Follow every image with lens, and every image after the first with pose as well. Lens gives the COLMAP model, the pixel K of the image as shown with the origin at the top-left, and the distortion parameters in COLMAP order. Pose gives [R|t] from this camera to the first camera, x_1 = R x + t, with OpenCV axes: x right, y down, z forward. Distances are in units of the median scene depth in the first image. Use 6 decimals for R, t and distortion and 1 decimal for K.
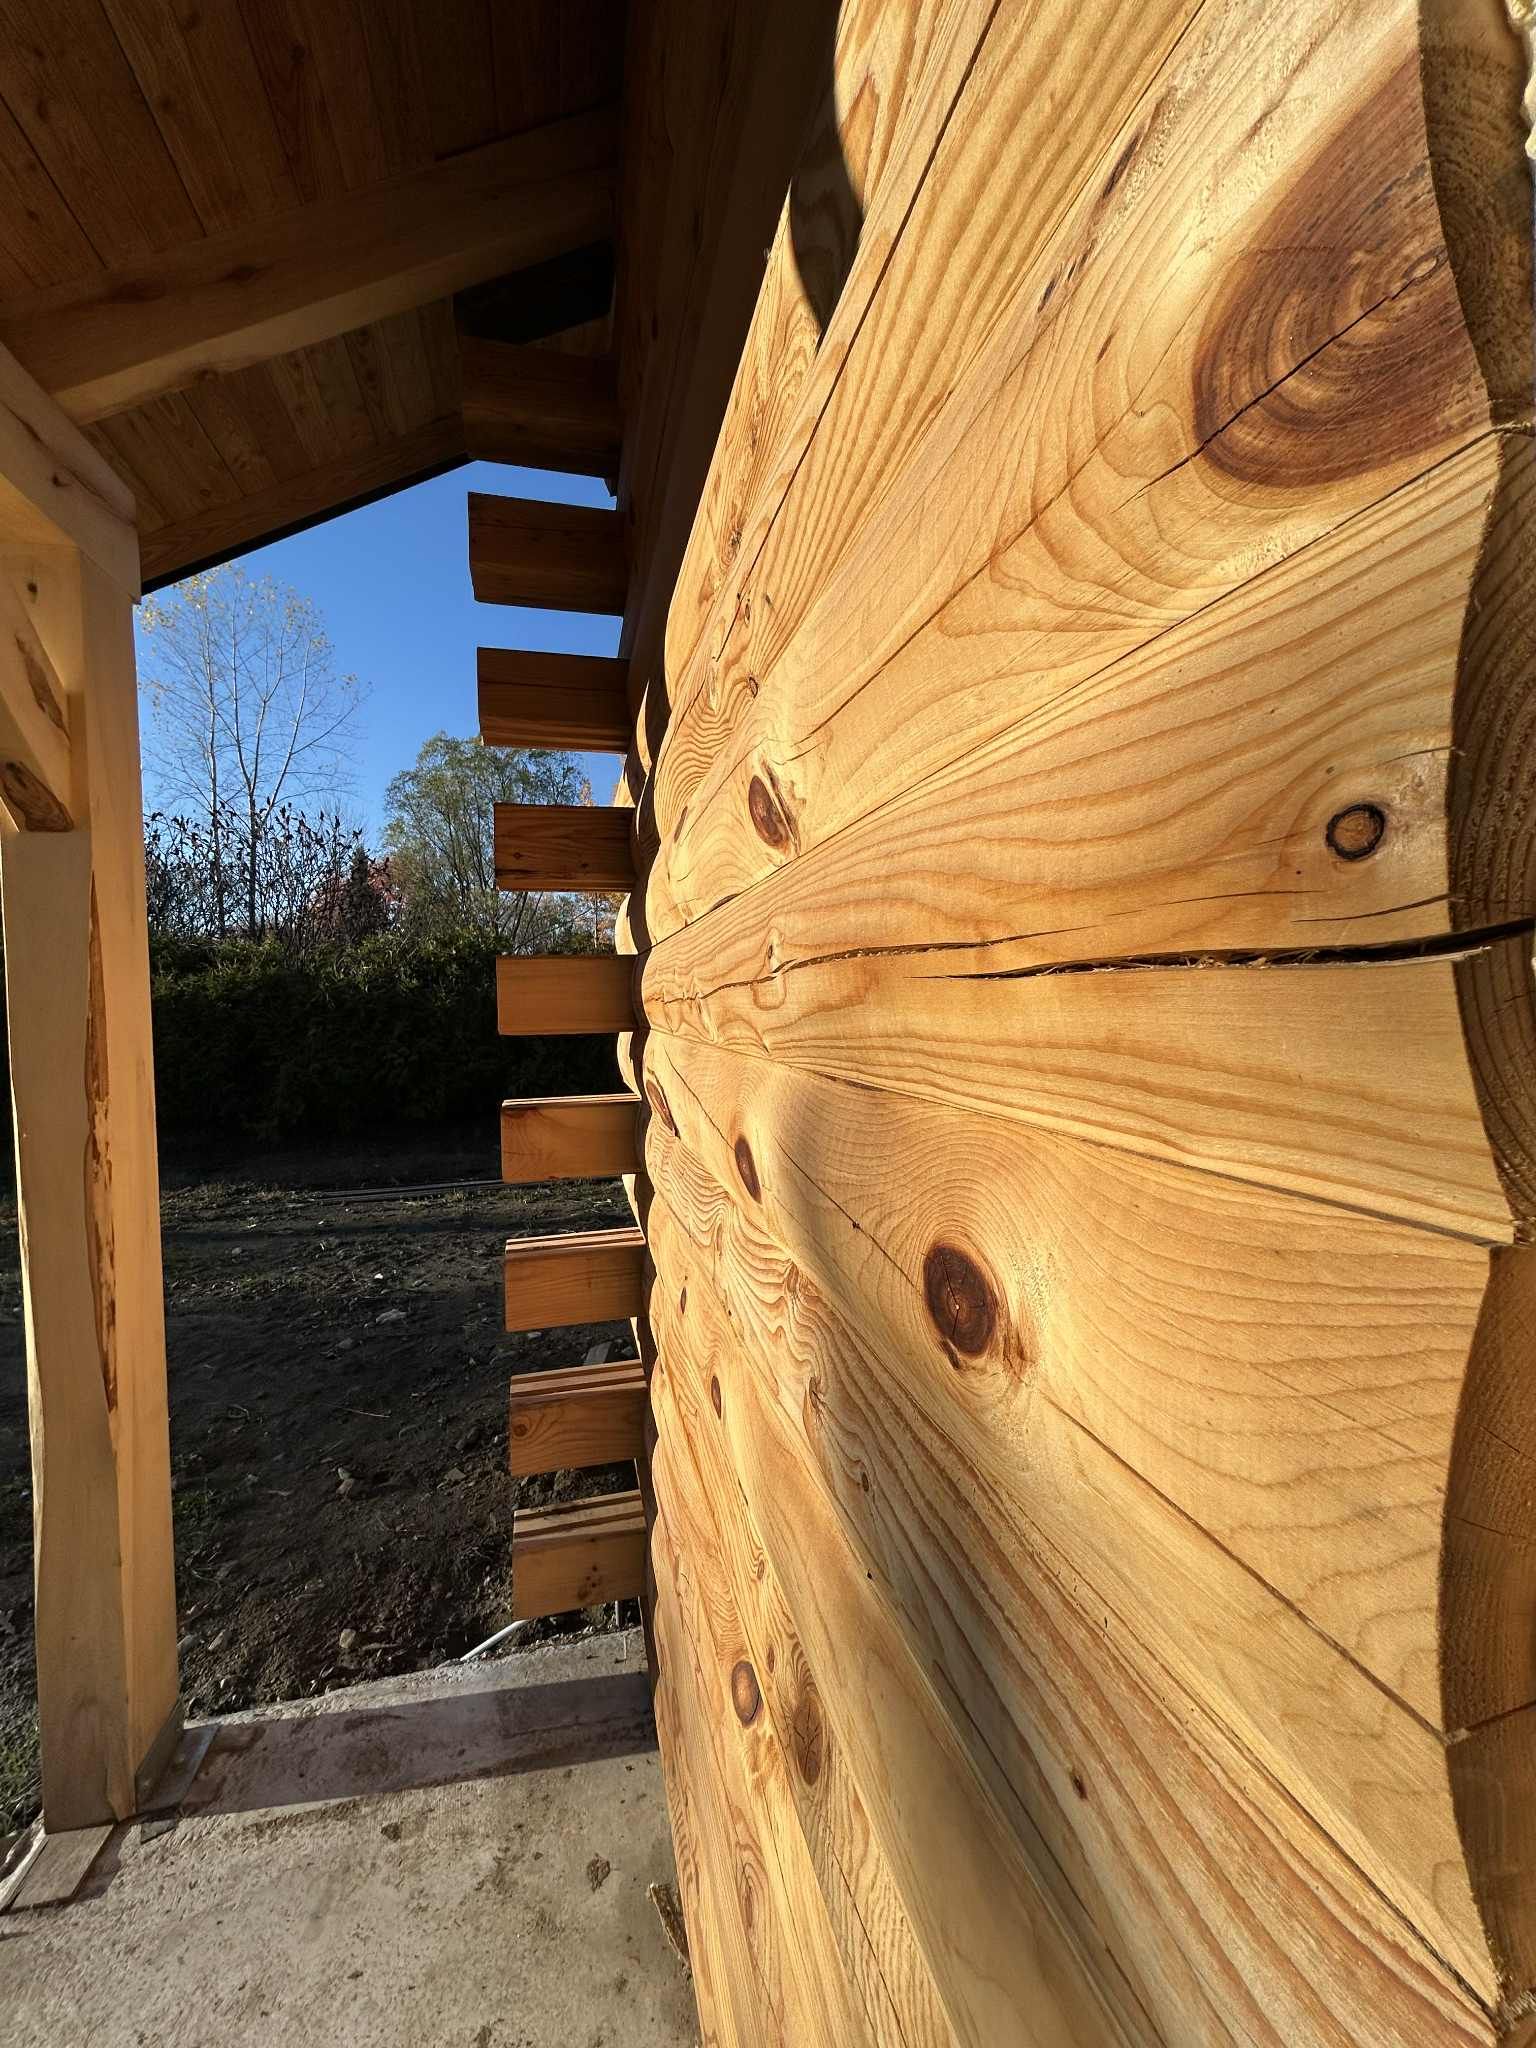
lens RADIAL K [[816.7, 0, 772.1], [0, 816.7, 1026.4], [0, 0, 1]] dist [-0.009324, 0.000597]
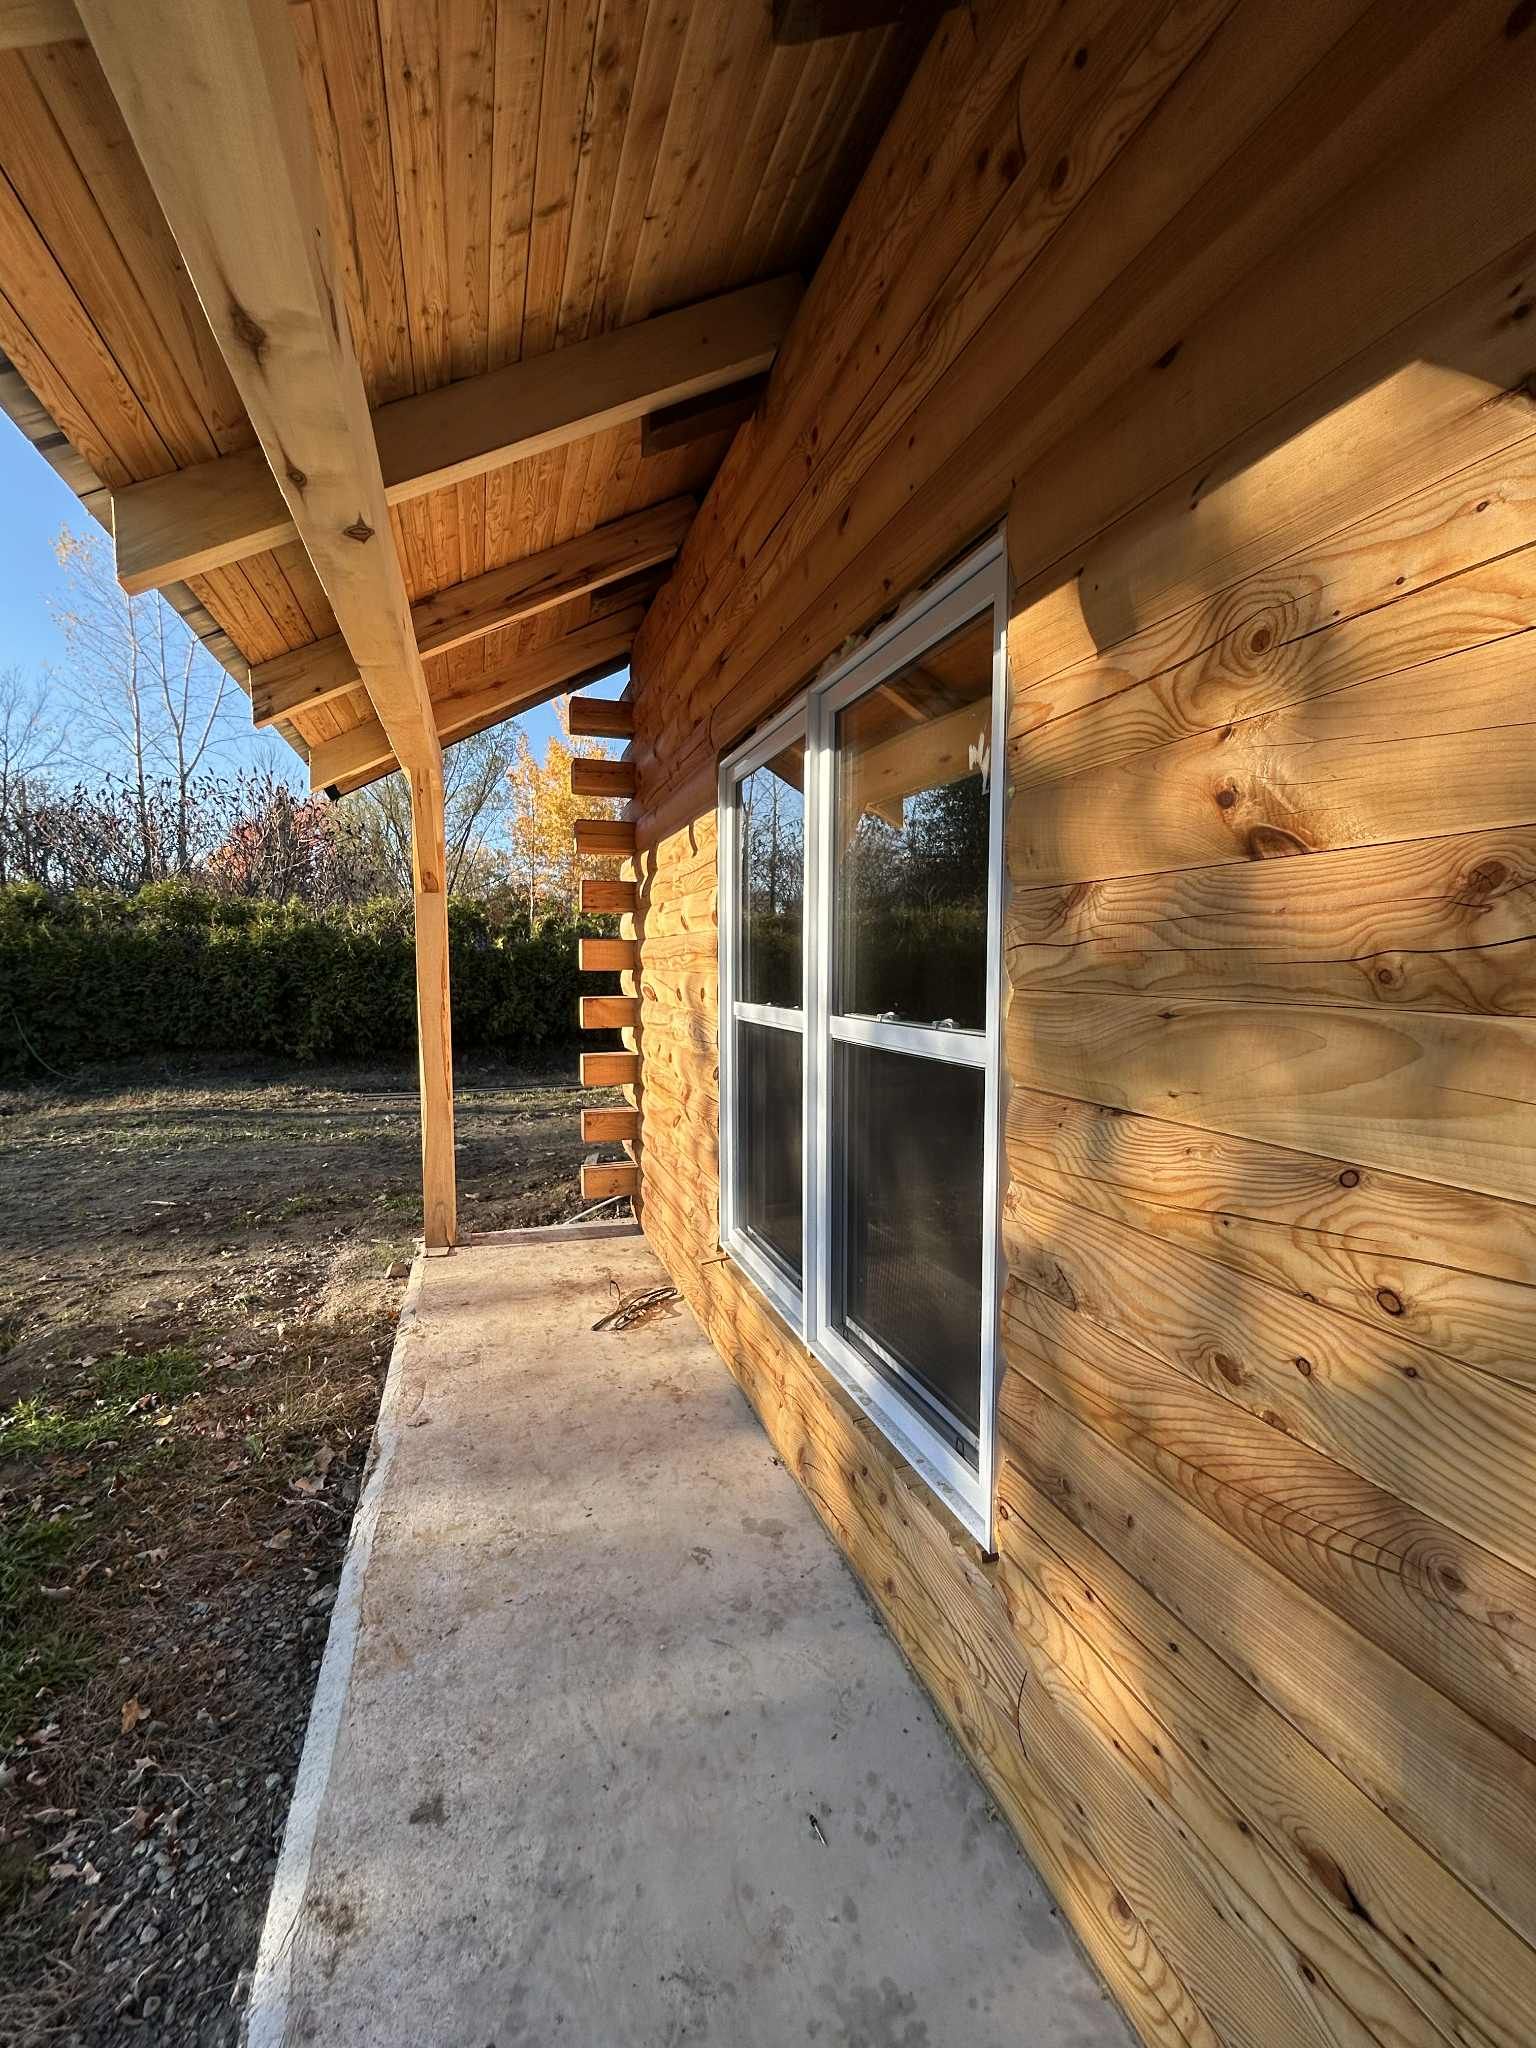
lens RADIAL K [[842.3, 0, 772.0], [0, 842.3, 1020.6], [0, 0, 1]] dist [-0.000851, 0.000202]
pose [[0.996927, 0.017014, 0.076469, 0.057384], [-0.020099, 0.999007, 0.039761, 0.052824], [-0.075716, -0.041175, 0.996279, -1.650653]]
